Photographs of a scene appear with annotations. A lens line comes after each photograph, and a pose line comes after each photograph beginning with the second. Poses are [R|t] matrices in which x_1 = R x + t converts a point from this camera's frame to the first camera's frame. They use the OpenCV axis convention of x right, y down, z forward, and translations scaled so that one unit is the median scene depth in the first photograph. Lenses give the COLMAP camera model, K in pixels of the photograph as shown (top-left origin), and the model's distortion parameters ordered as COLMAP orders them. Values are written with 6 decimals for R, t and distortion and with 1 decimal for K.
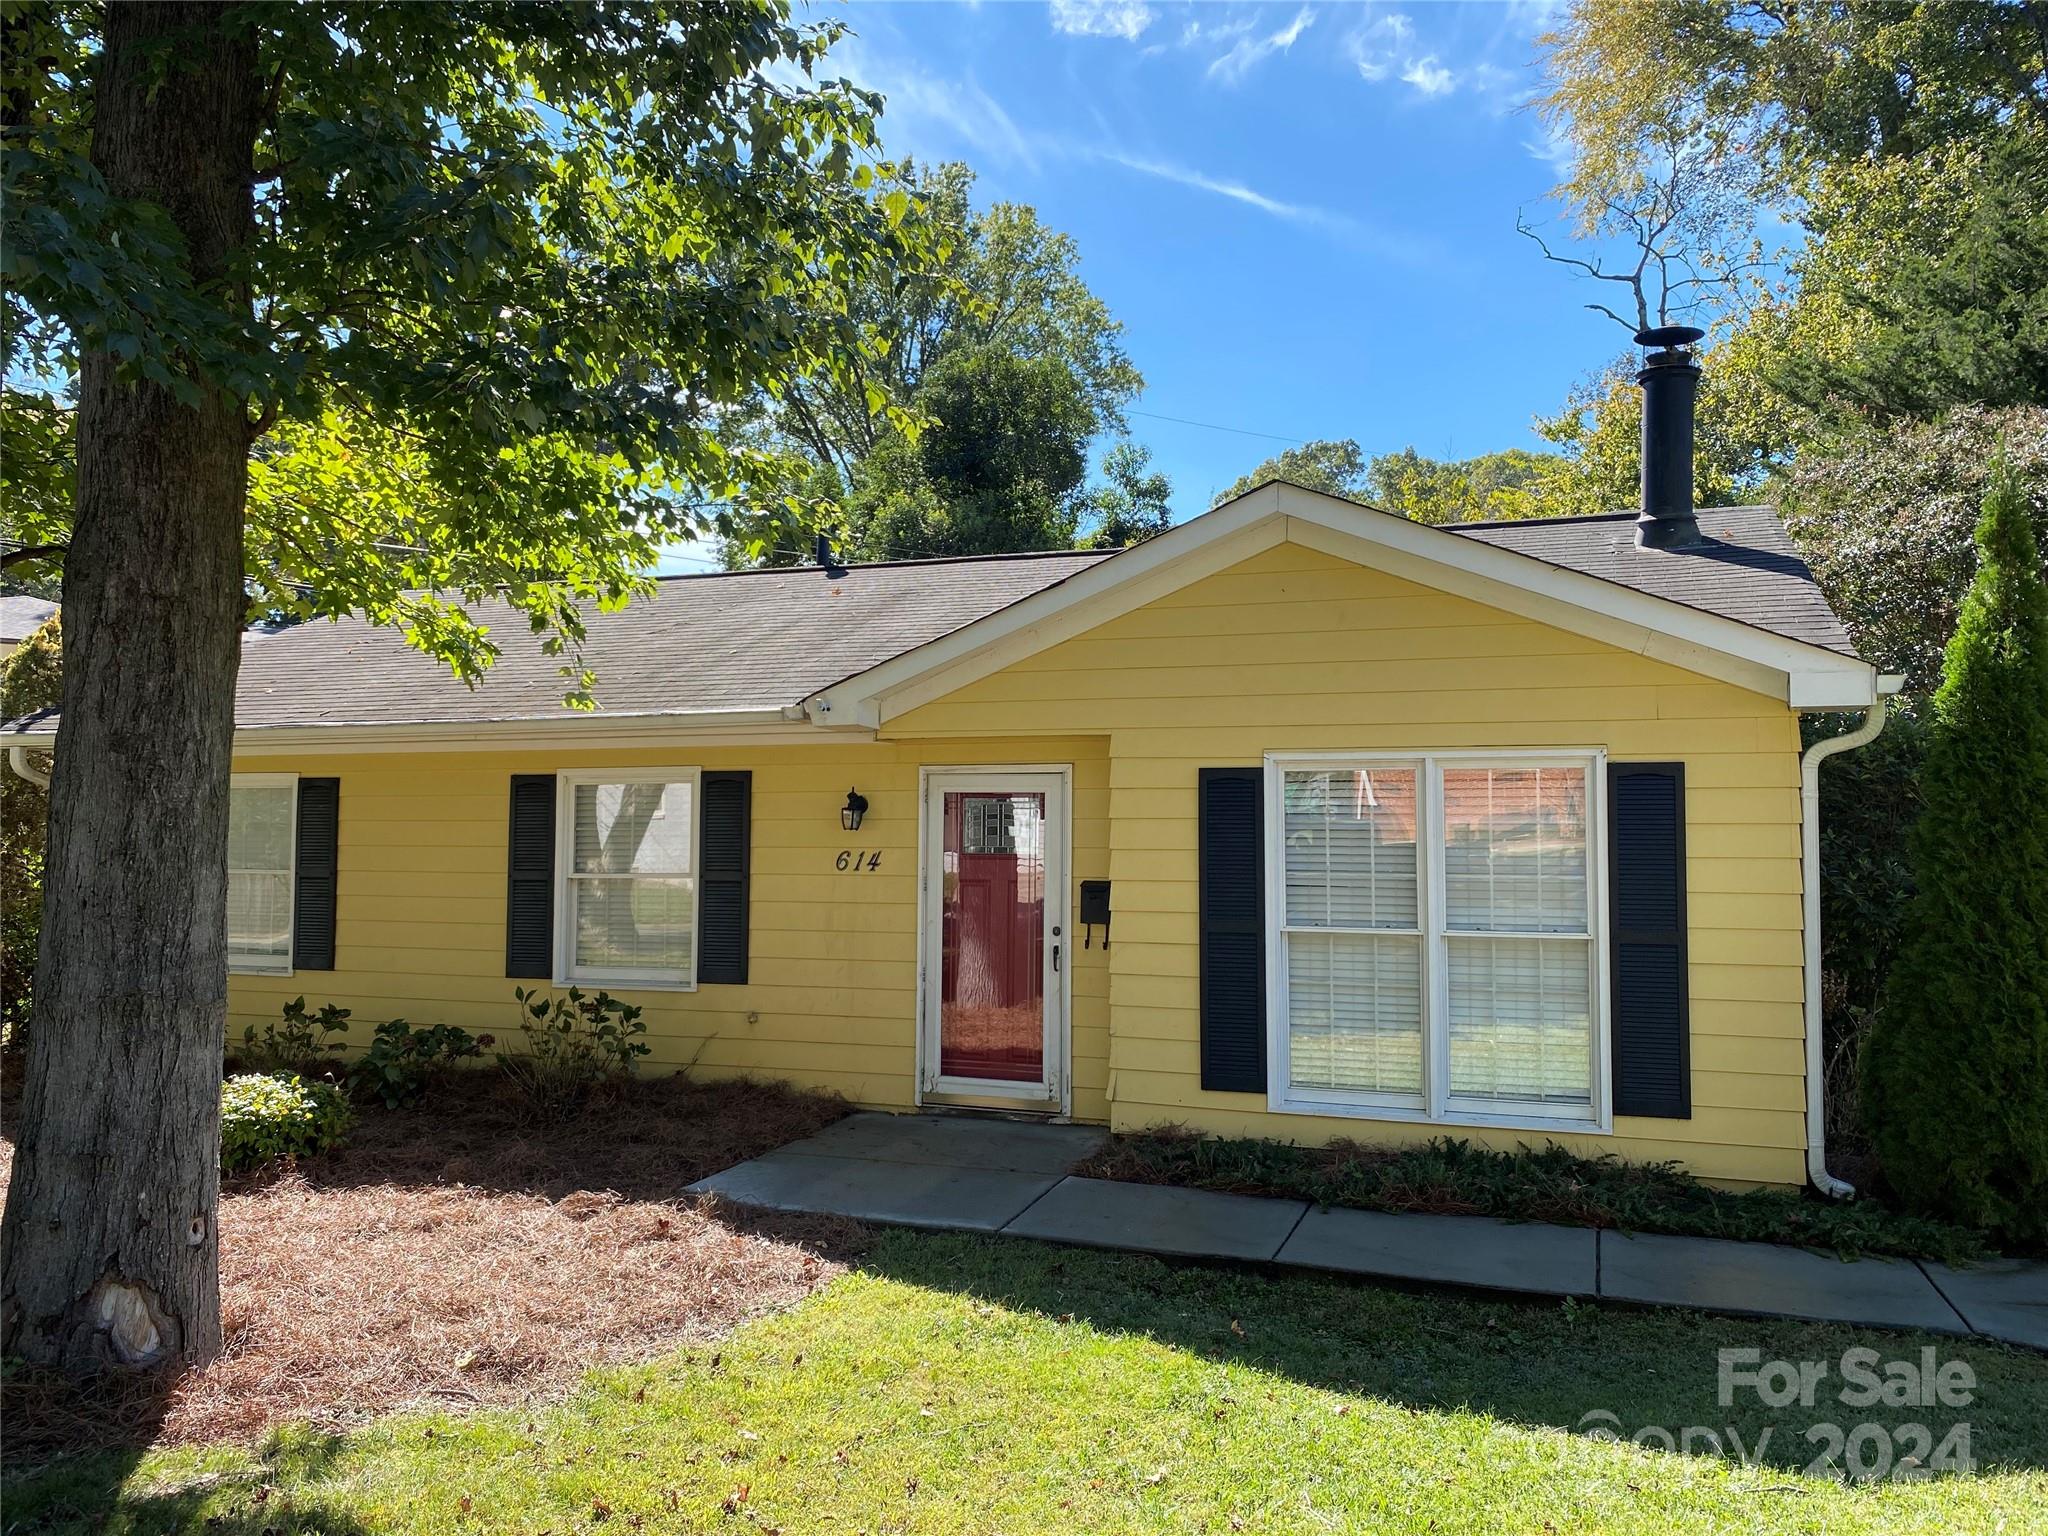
lens RADIAL K [[1548.0, 0, 1019.9], [0, 1548.0, 757.9], [0, 0, 1]] dist [0.040207, -0.038146]
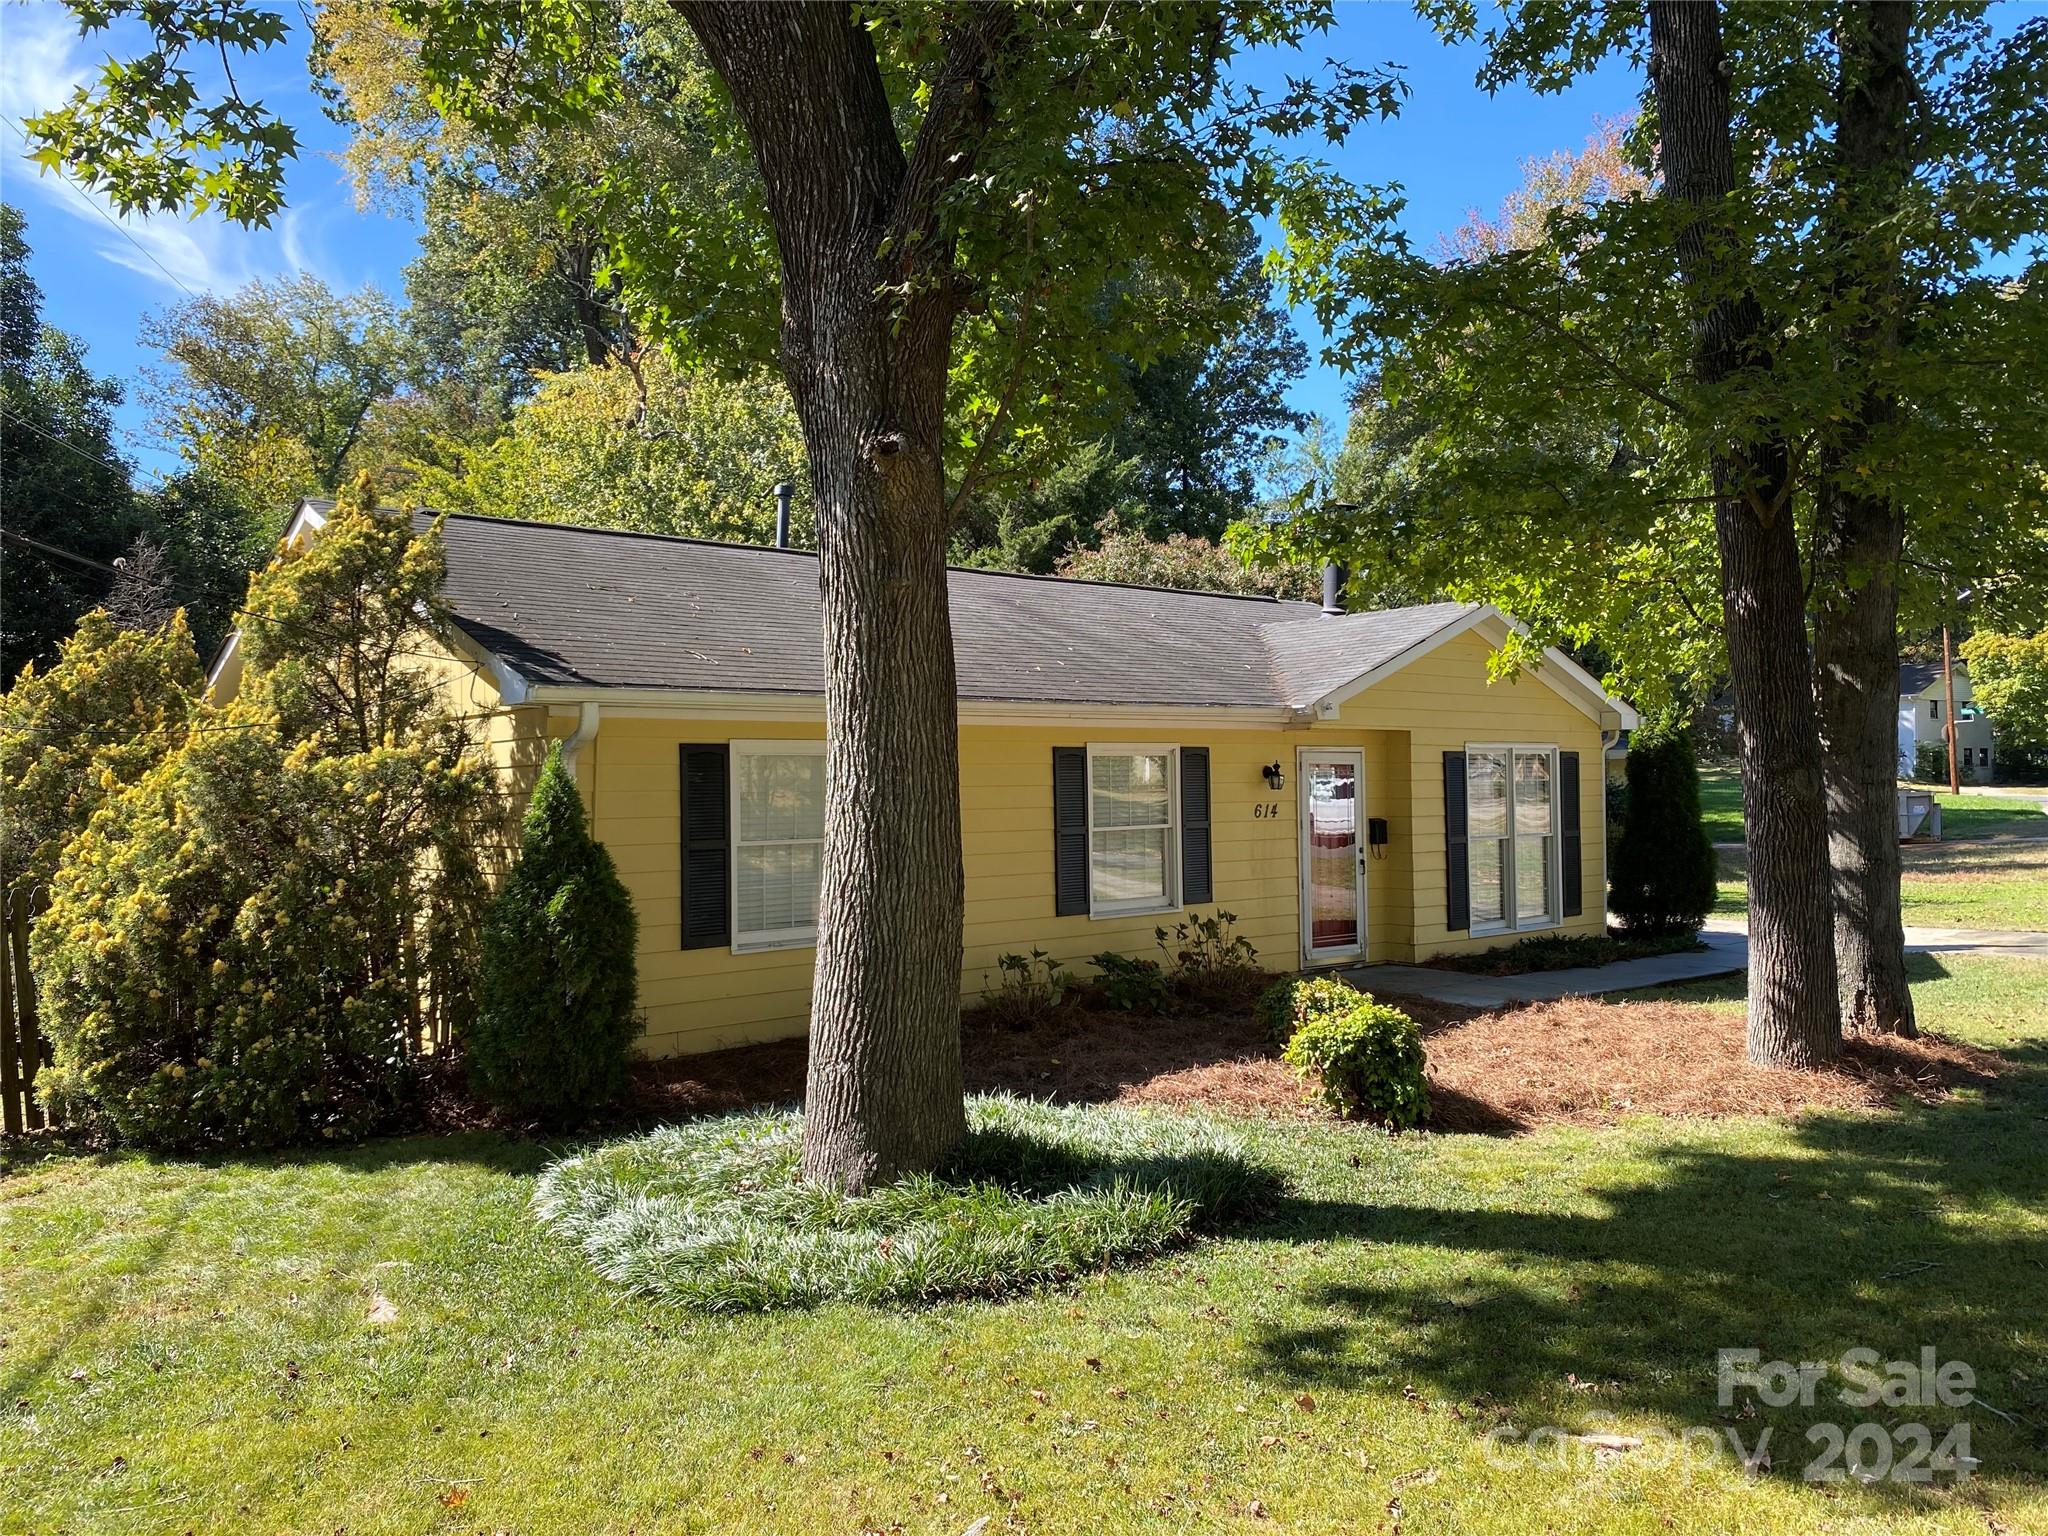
lens RADIAL K [[1548.0, 0, 1019.9], [0, 1548.0, 757.9], [0, 0, 1]] dist [0.040207, -0.038146]
pose [[0.536247, -0.000034, 0.844061, -1.687021], [-0.024623, 0.999574, 0.015683, -0.001018], [-0.843702, -0.029194, 0.536017, 0.472350]]
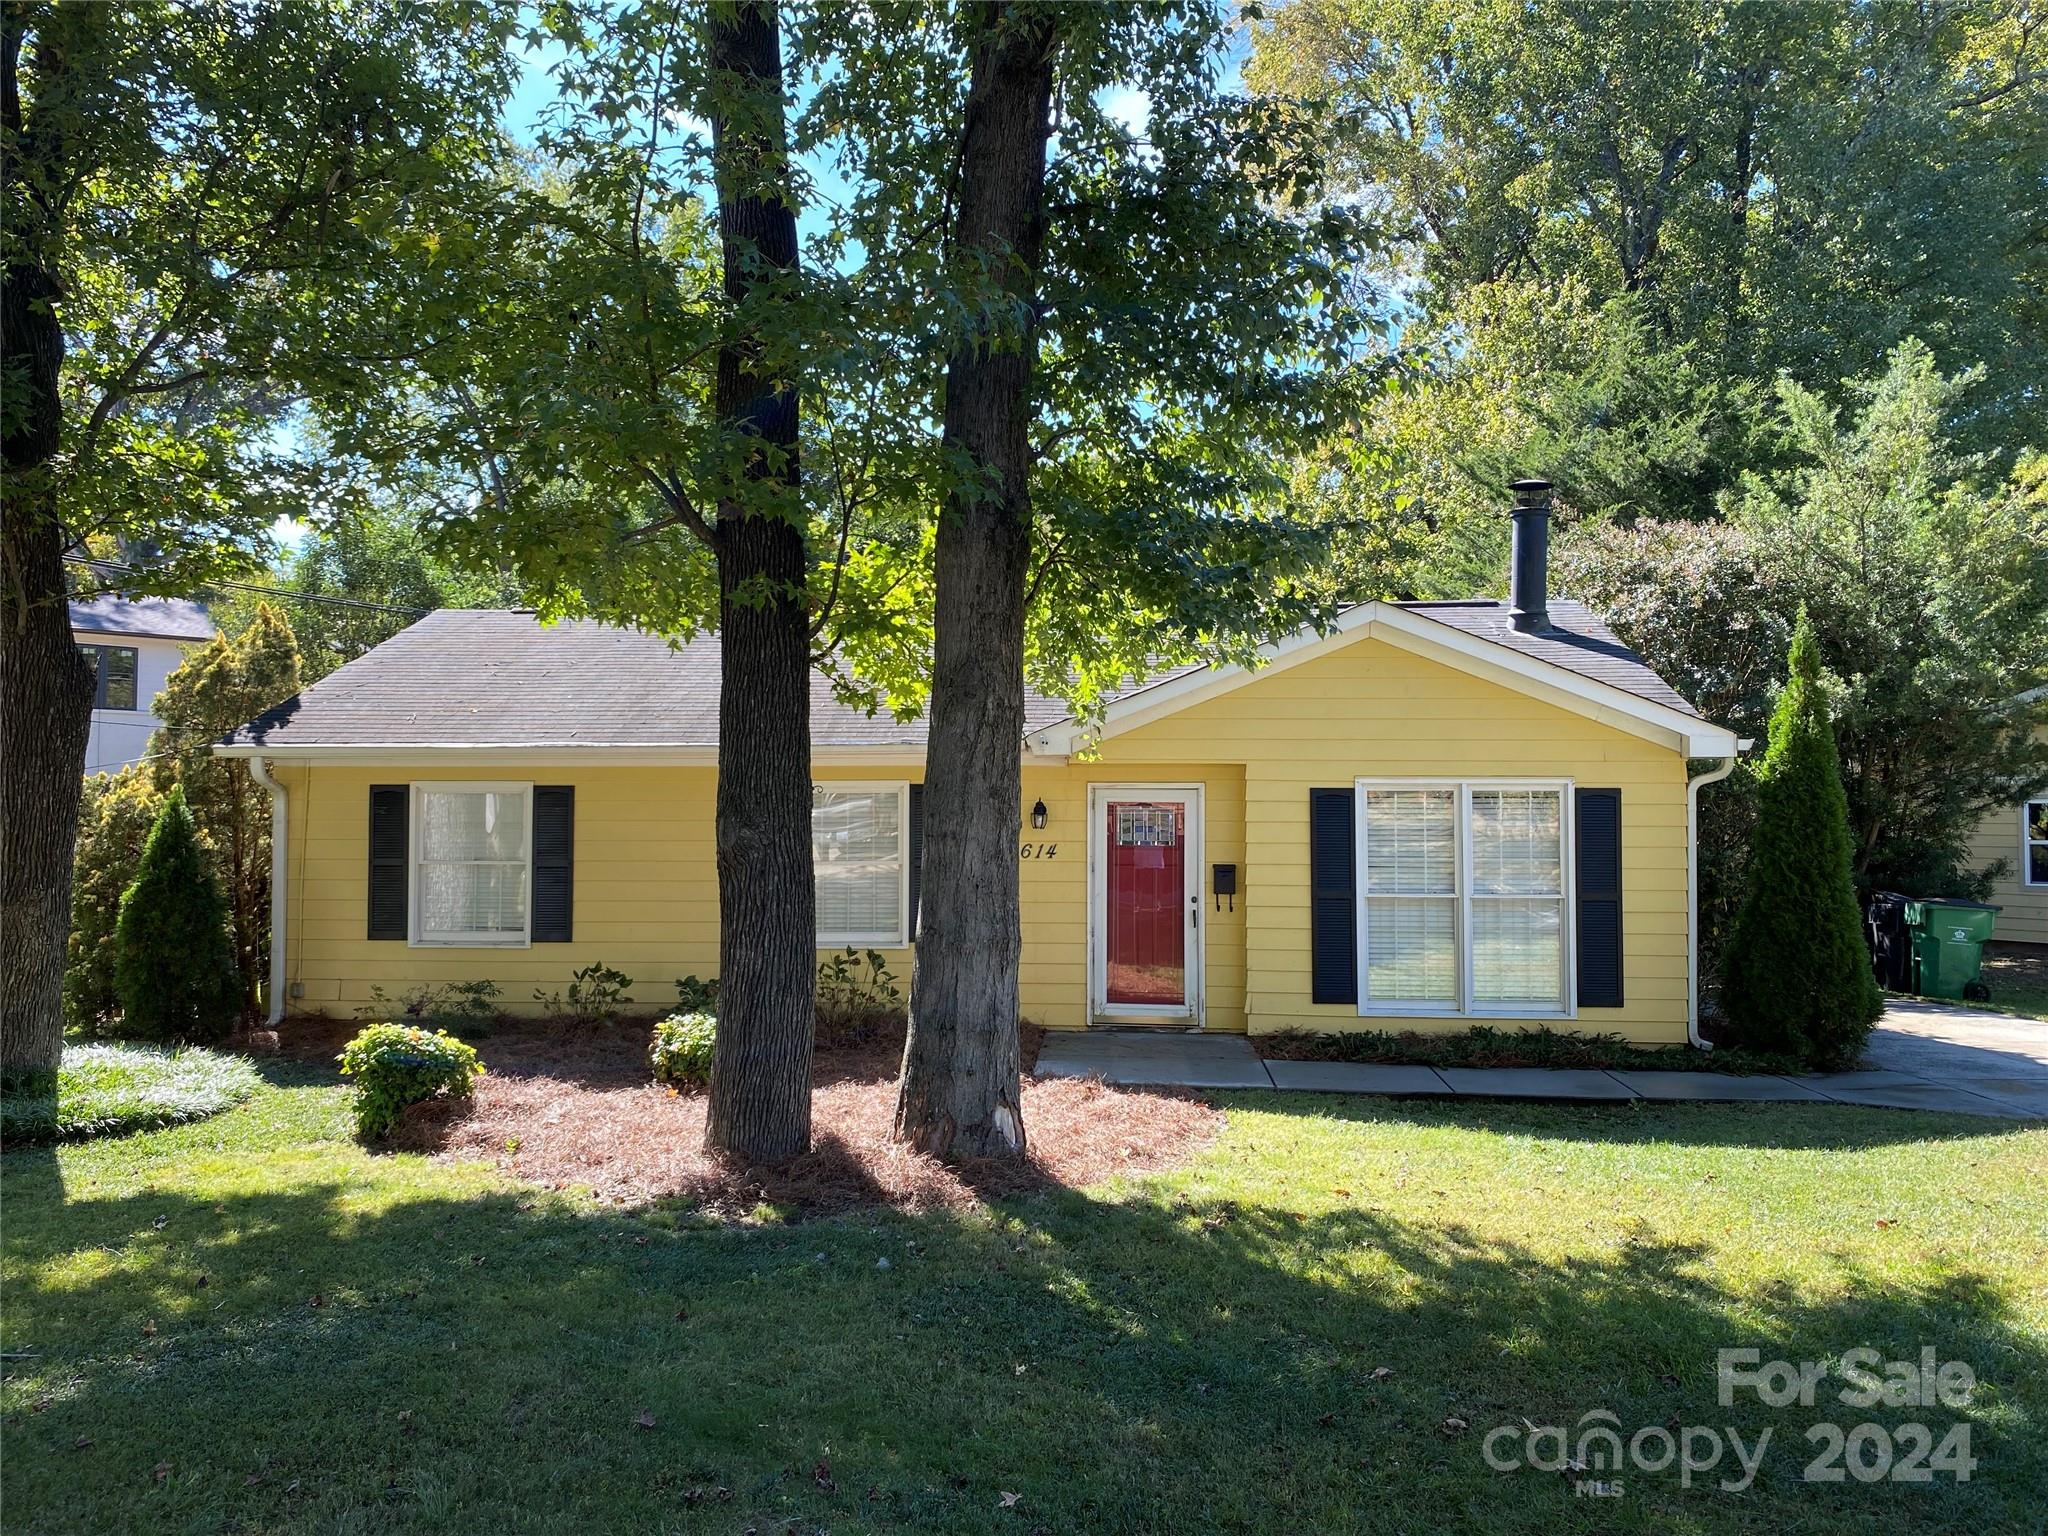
lens RADIAL K [[1548.0, 0, 1019.9], [0, 1548.0, 757.9], [0, 0, 1]] dist [0.040207, -0.038146]
pose [[0.963427, 0.008337, 0.267840, -0.560379], [-0.012583, 0.999821, 0.014139, -0.040252], [-0.267674, -0.016992, 0.963360, -0.360136]]
